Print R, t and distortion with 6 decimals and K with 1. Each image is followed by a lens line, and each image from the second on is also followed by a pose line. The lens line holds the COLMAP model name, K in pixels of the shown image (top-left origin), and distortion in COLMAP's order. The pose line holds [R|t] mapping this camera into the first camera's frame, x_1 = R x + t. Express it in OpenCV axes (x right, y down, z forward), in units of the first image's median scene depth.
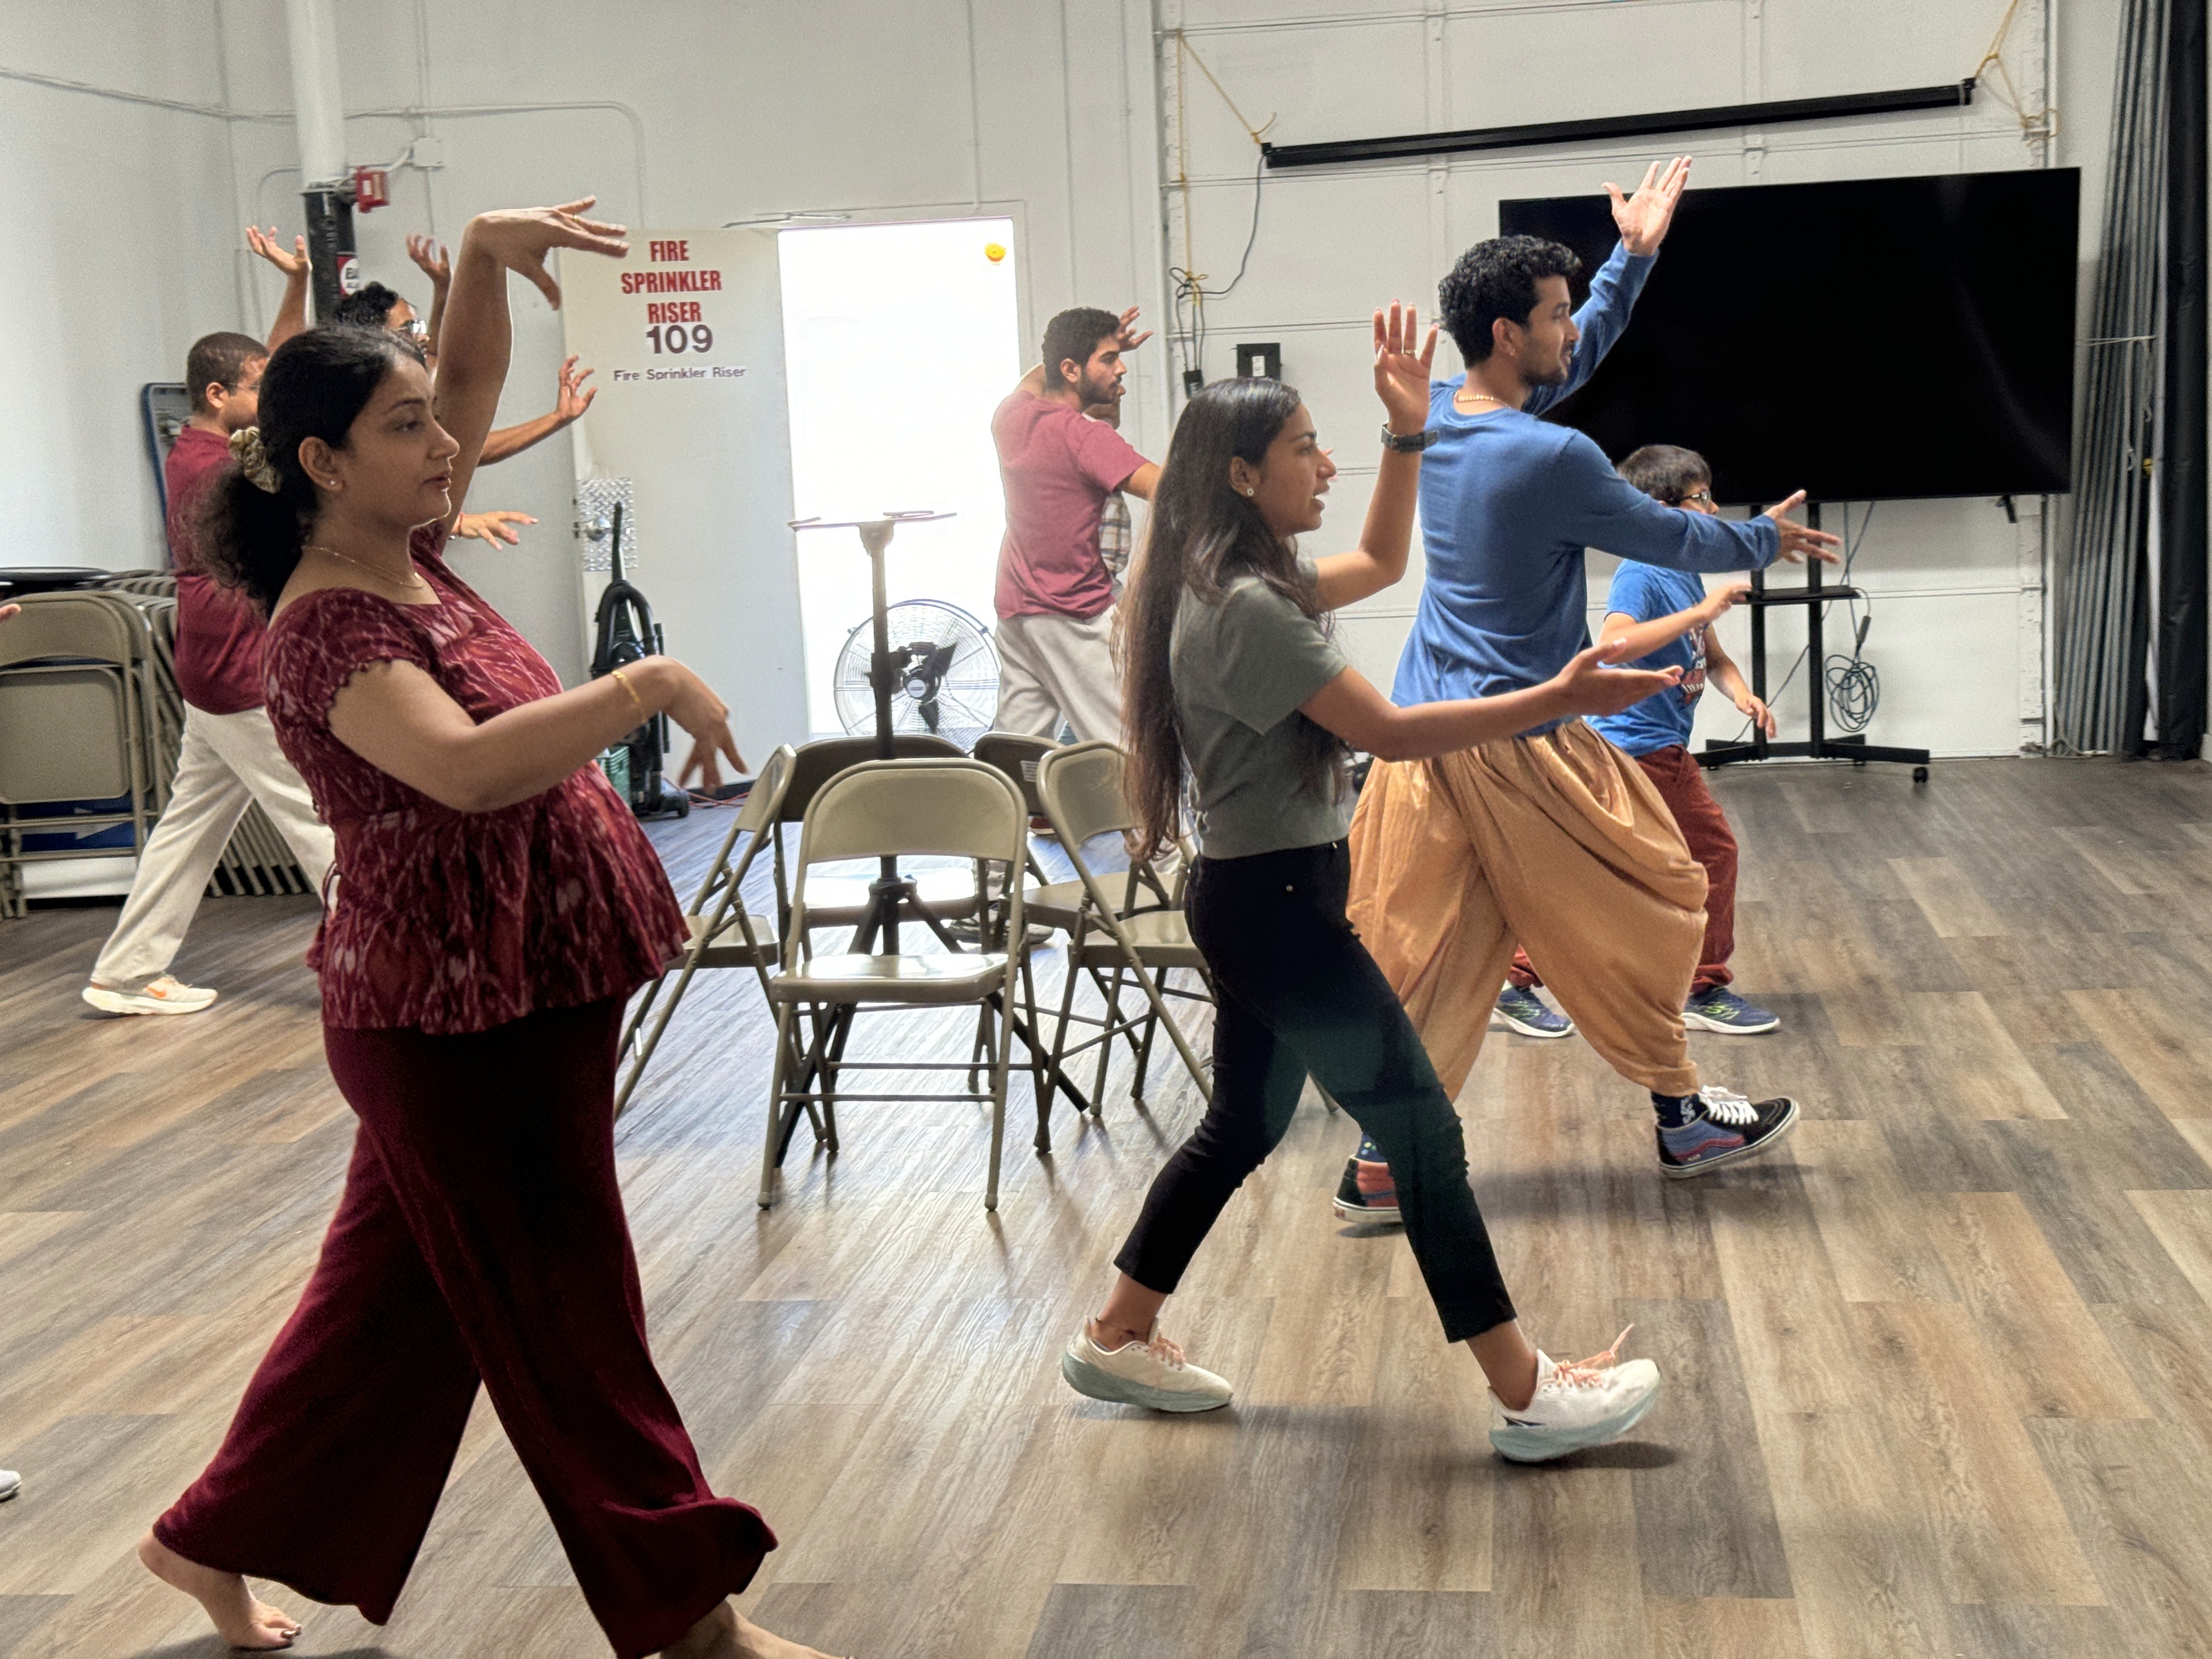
lens RADIAL K [[3146.4, 0, 1102.9], [0, 3146.4, 843.3], [0, 0, 1]] dist [0.108826, 0.000000]
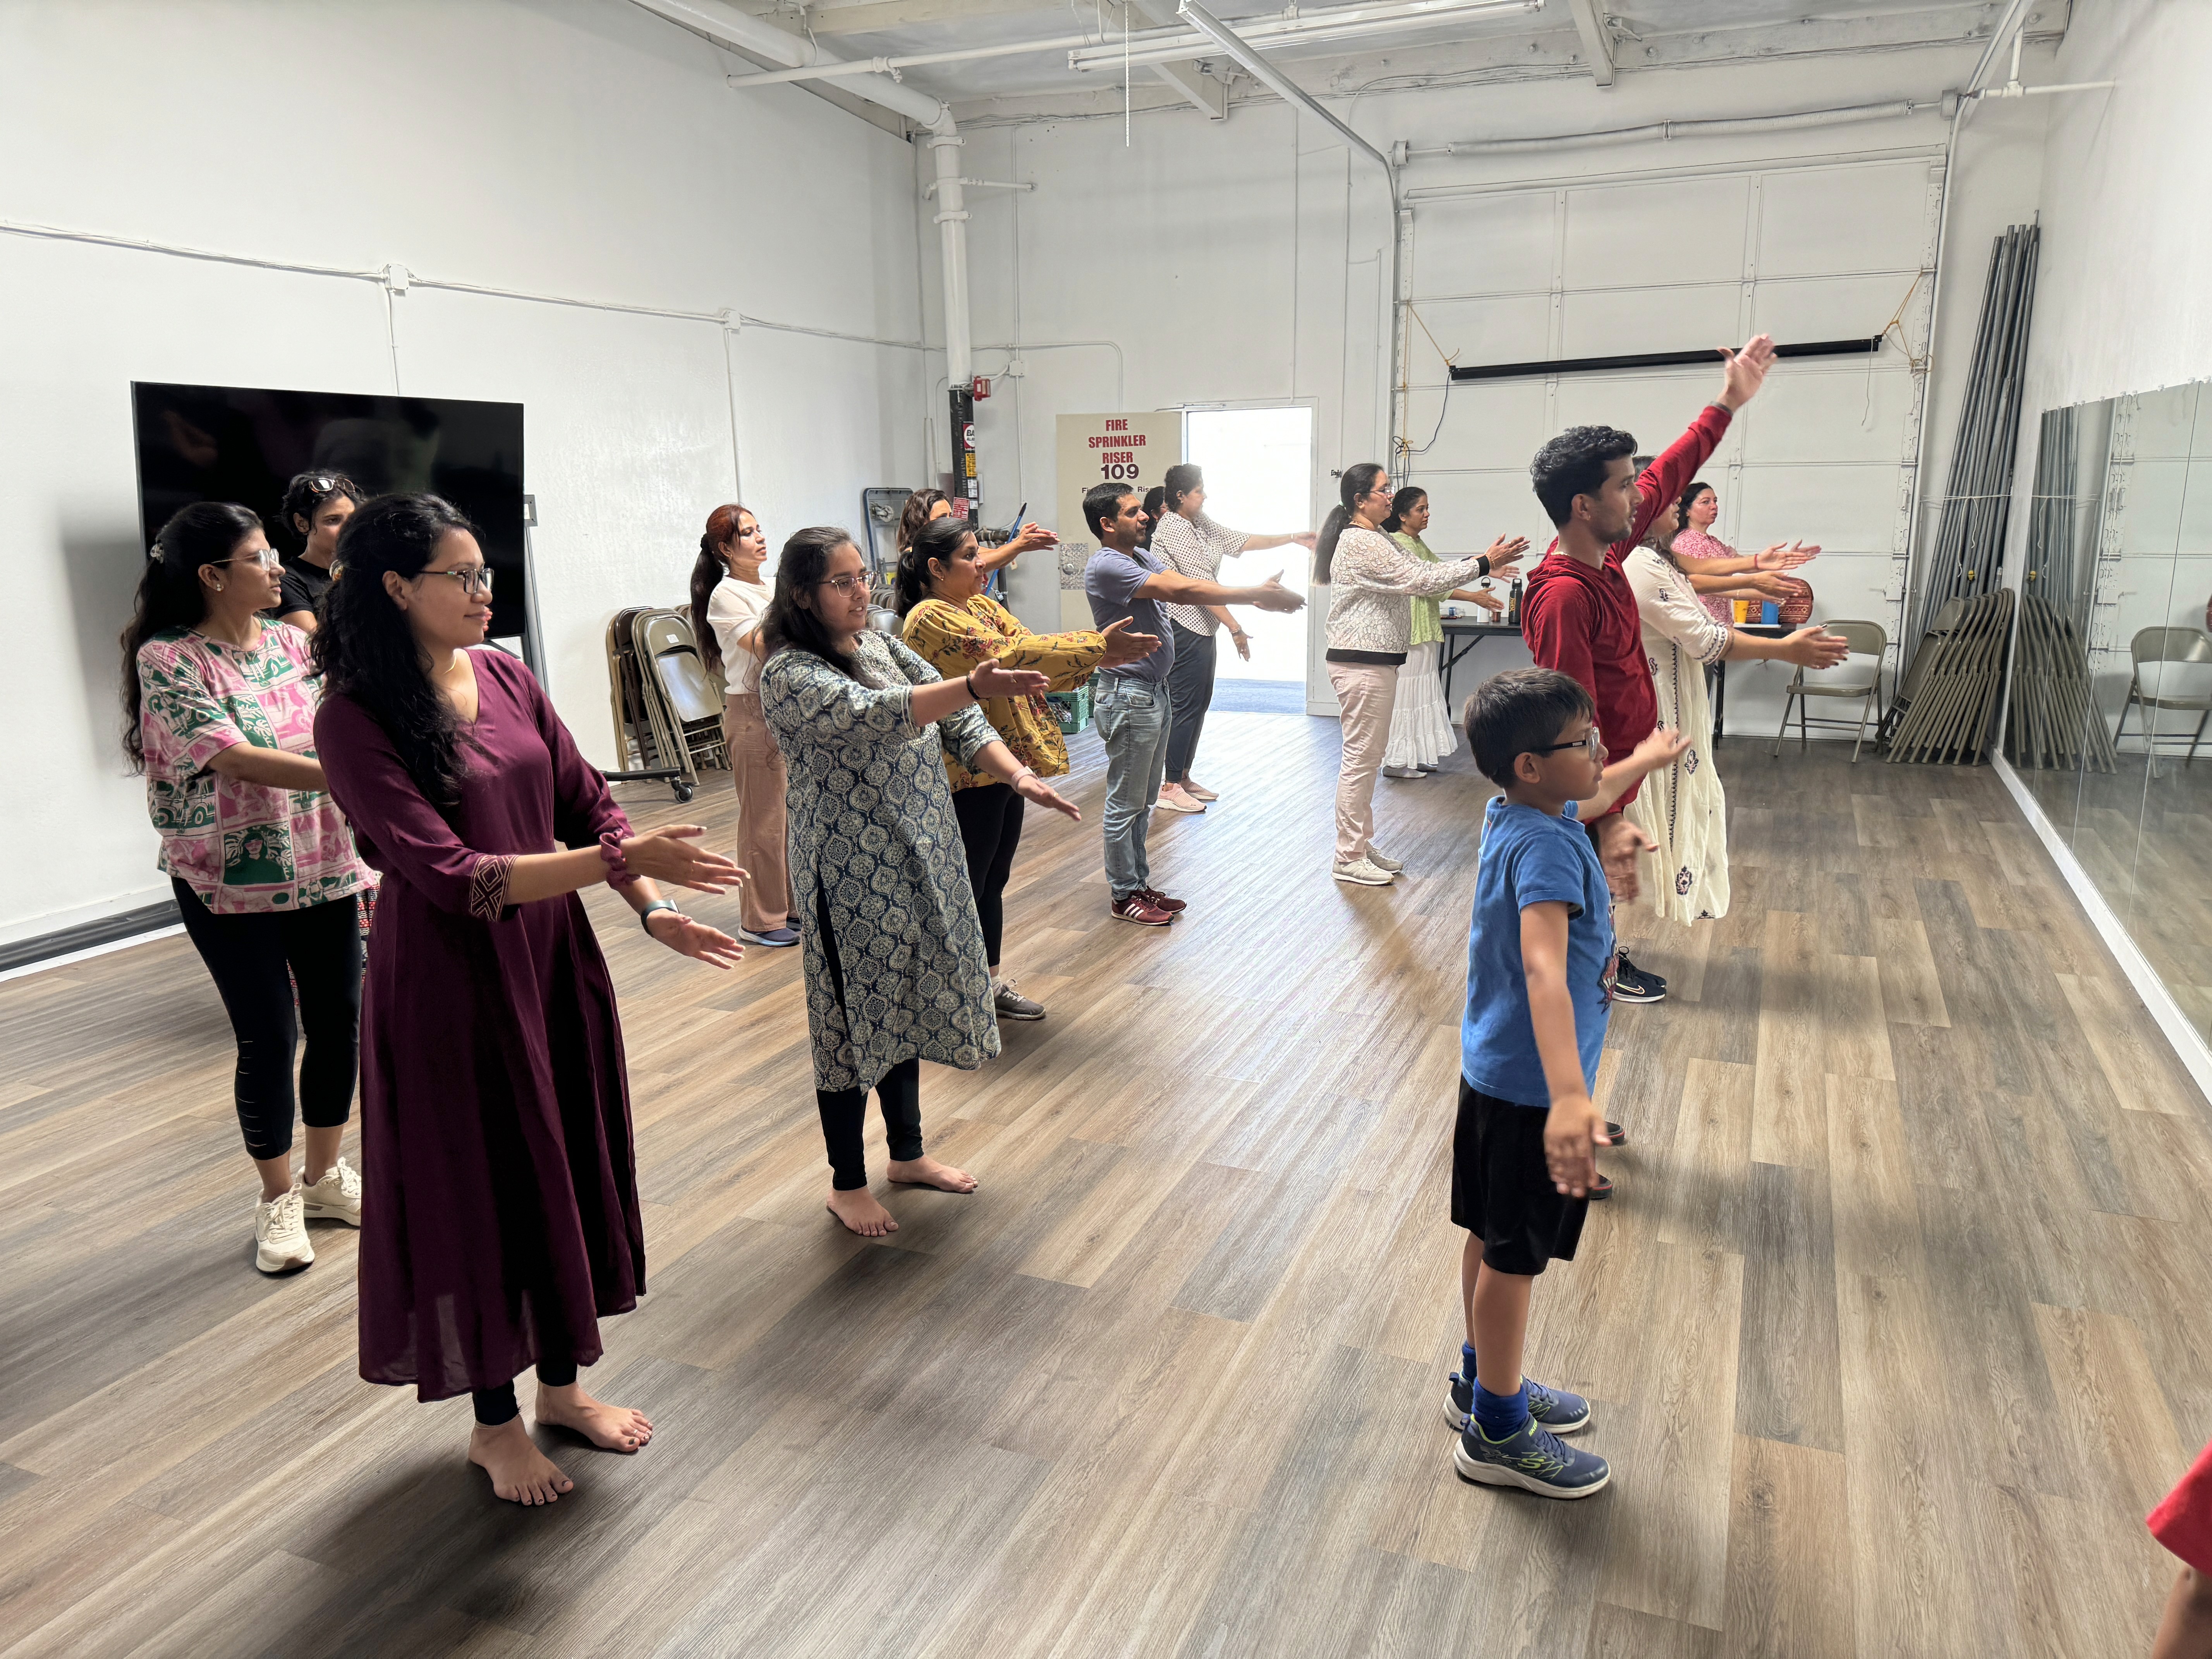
lens RADIAL K [[1588.2, 0, 1099.3], [0, 1588.2, 850.7], [0, 0, 1]] dist [0.030375, -0.034644]
pose [[0.963003, 0.087730, -0.254813, 0.112058], [-0.062595, 0.992485, 0.105141, -0.032801], [0.262122, -0.085301, 0.961257, 0.064255]]
